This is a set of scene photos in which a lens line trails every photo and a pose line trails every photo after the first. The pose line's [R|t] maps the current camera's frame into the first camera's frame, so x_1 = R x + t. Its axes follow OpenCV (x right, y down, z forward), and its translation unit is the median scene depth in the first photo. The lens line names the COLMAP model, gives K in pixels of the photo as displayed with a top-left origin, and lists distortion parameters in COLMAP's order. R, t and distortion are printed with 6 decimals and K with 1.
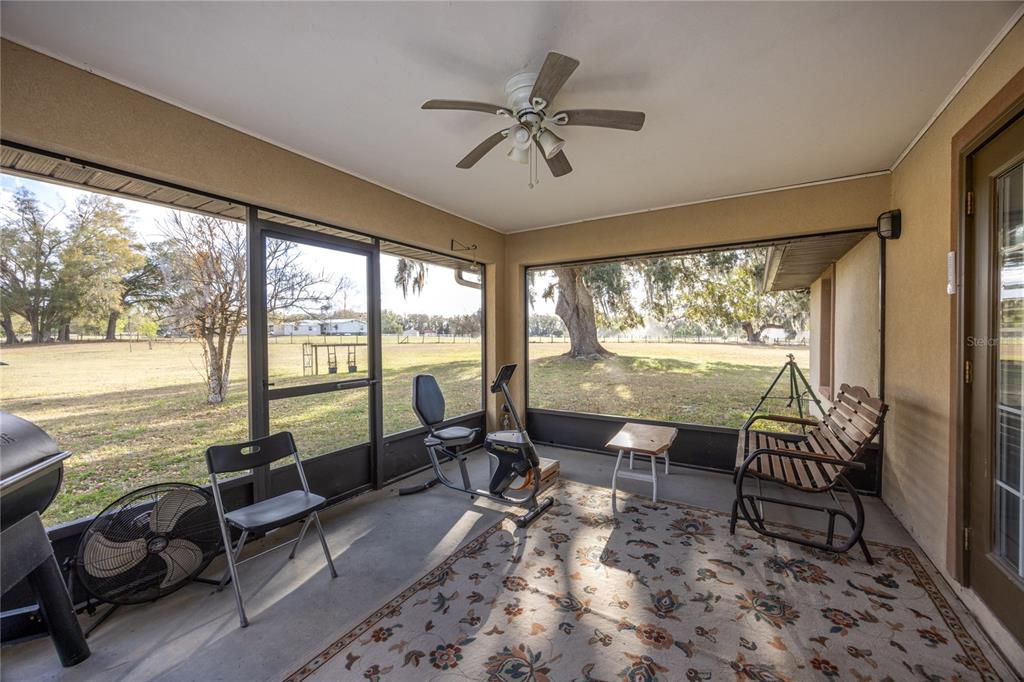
lens RADIAL K [[402.4, 0, 510.0], [0, 402.4, 341.4], [0, 0, 1]] dist [0.000847, -0.000267]
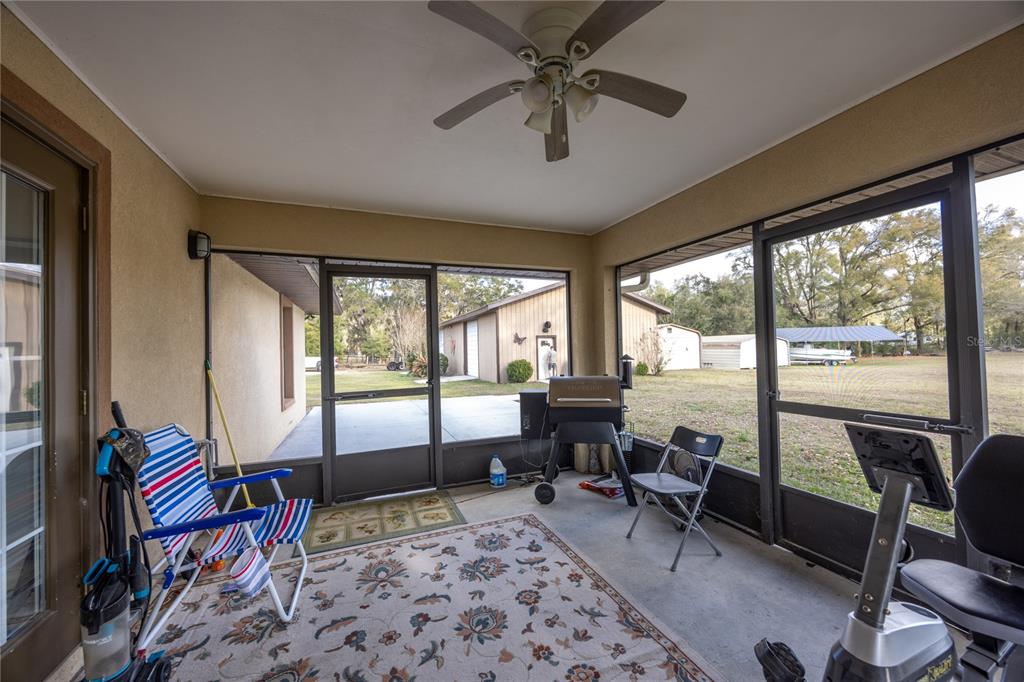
lens RADIAL K [[384.2, 0, 510.9], [0, 384.2, 340.7], [0, 0, 1]] dist [0.000094, -0.000018]
pose [[-0.600136, -0.001731, -0.799896, 0.721989], [0.006557, 0.999953, -0.007084, -0.029183], [0.799871, -0.009496, -0.600097, 1.422329]]
